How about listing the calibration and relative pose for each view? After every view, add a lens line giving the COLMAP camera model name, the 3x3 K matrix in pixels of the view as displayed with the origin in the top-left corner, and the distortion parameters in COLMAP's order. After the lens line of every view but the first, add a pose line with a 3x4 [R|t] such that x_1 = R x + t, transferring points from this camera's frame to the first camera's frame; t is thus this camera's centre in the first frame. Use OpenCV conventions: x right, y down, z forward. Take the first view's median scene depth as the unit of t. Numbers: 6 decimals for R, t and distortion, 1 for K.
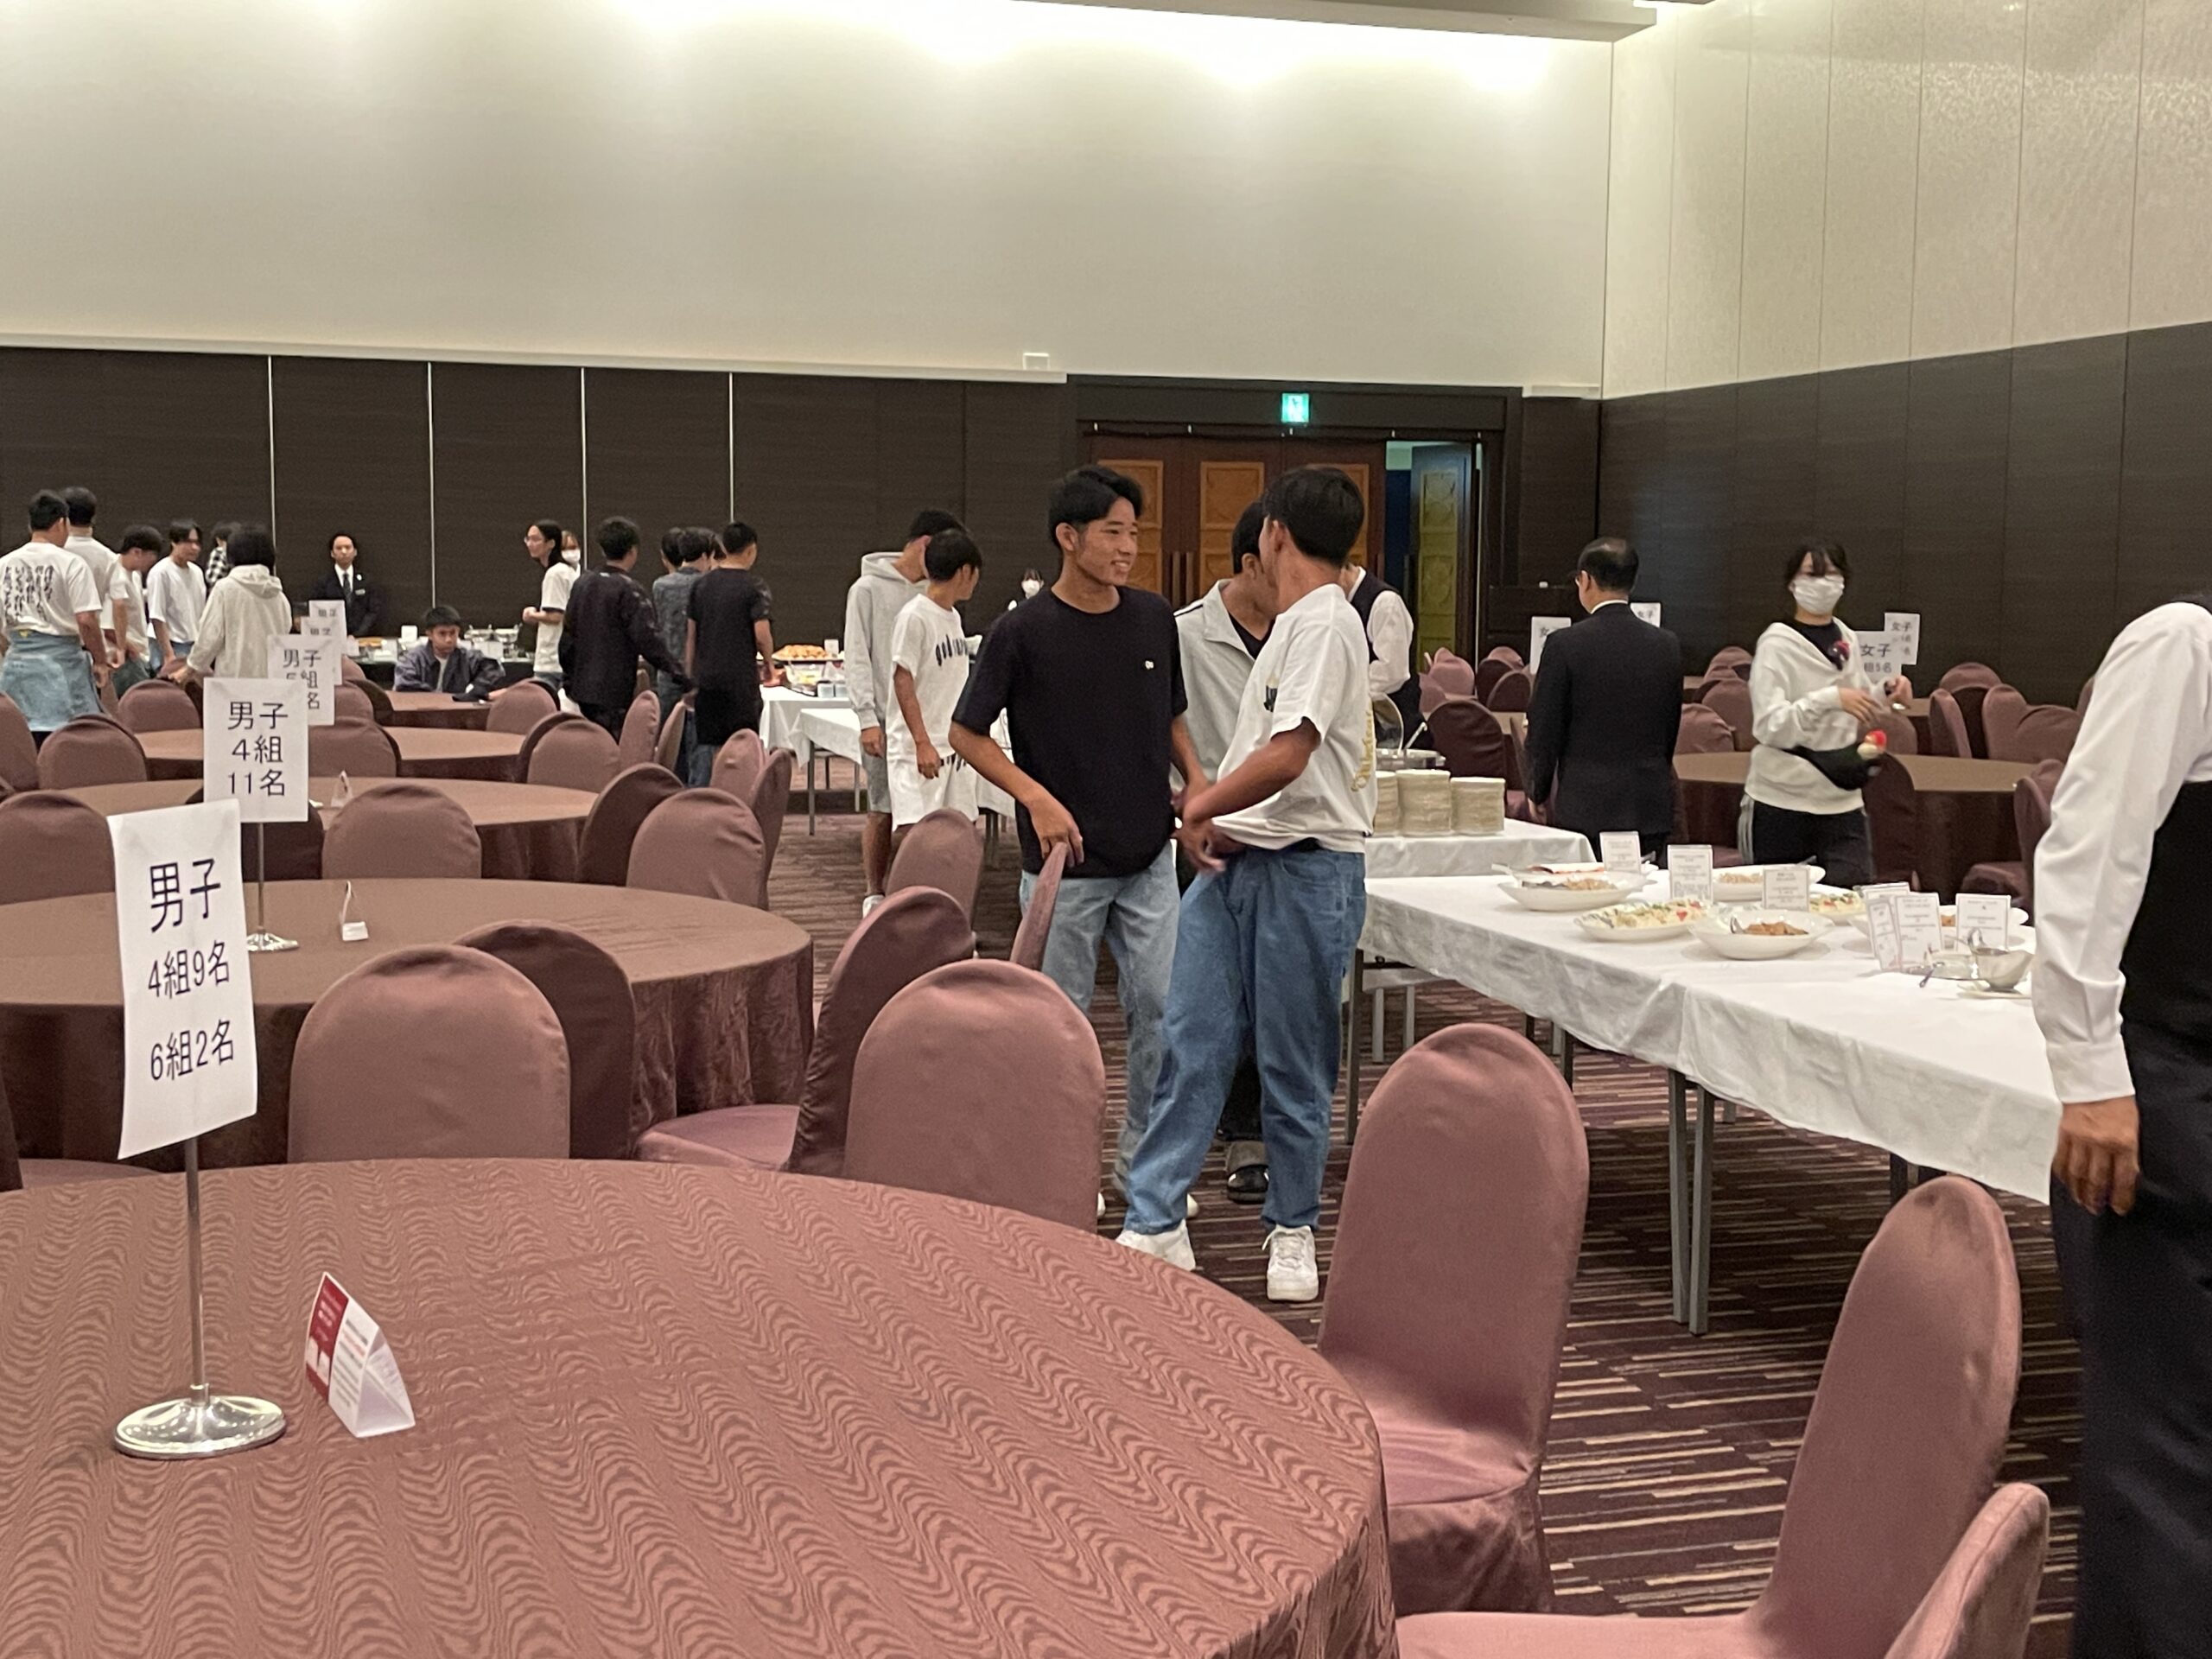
lens RADIAL K [[2617.5, 0, 1106.5], [0, 2617.5, 831.2], [0, 0, 1]] dist [0.031218, 0.000000]
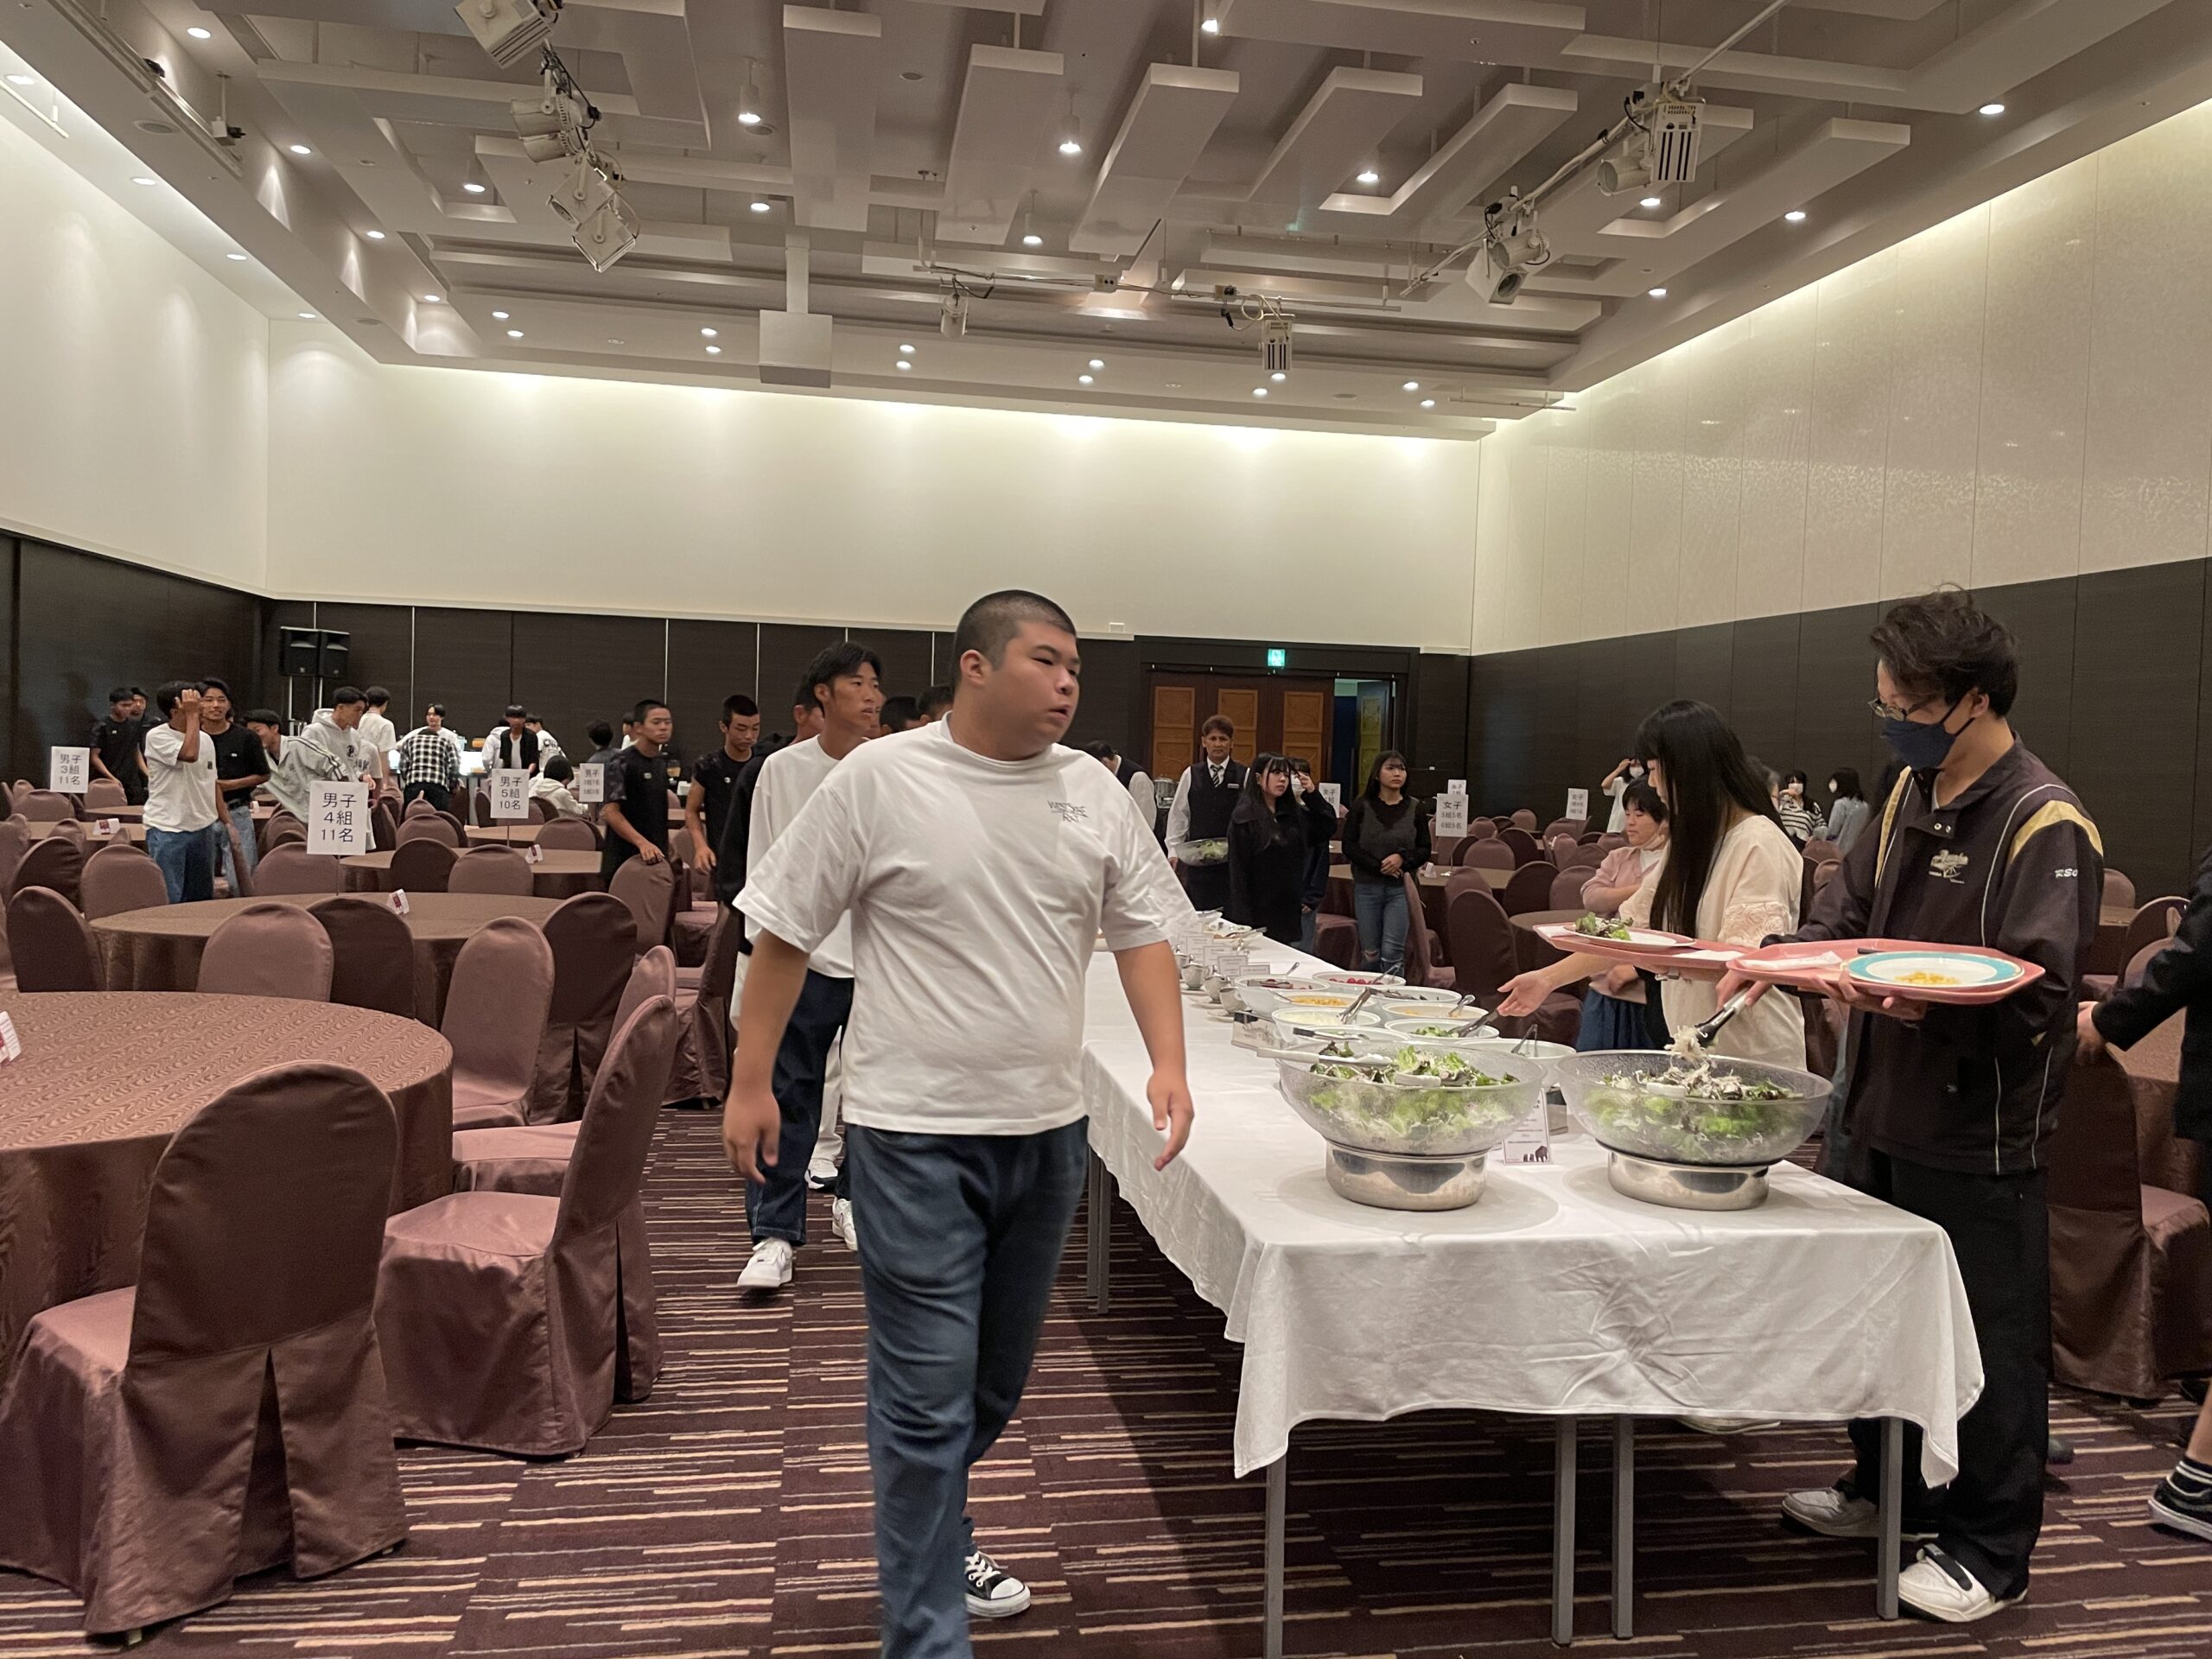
lens RADIAL K [[1661.0, 0, 1105.0], [0, 1661.0, 828.5], [0, 0, 1]] dist [0.002692, 0.000072]
pose [[0.991524, 0.029545, -0.126520, 0.100770], [-0.036565, 0.997897, -0.053528, 0.005645], [0.124672, 0.057701, 0.990519, -0.042078]]
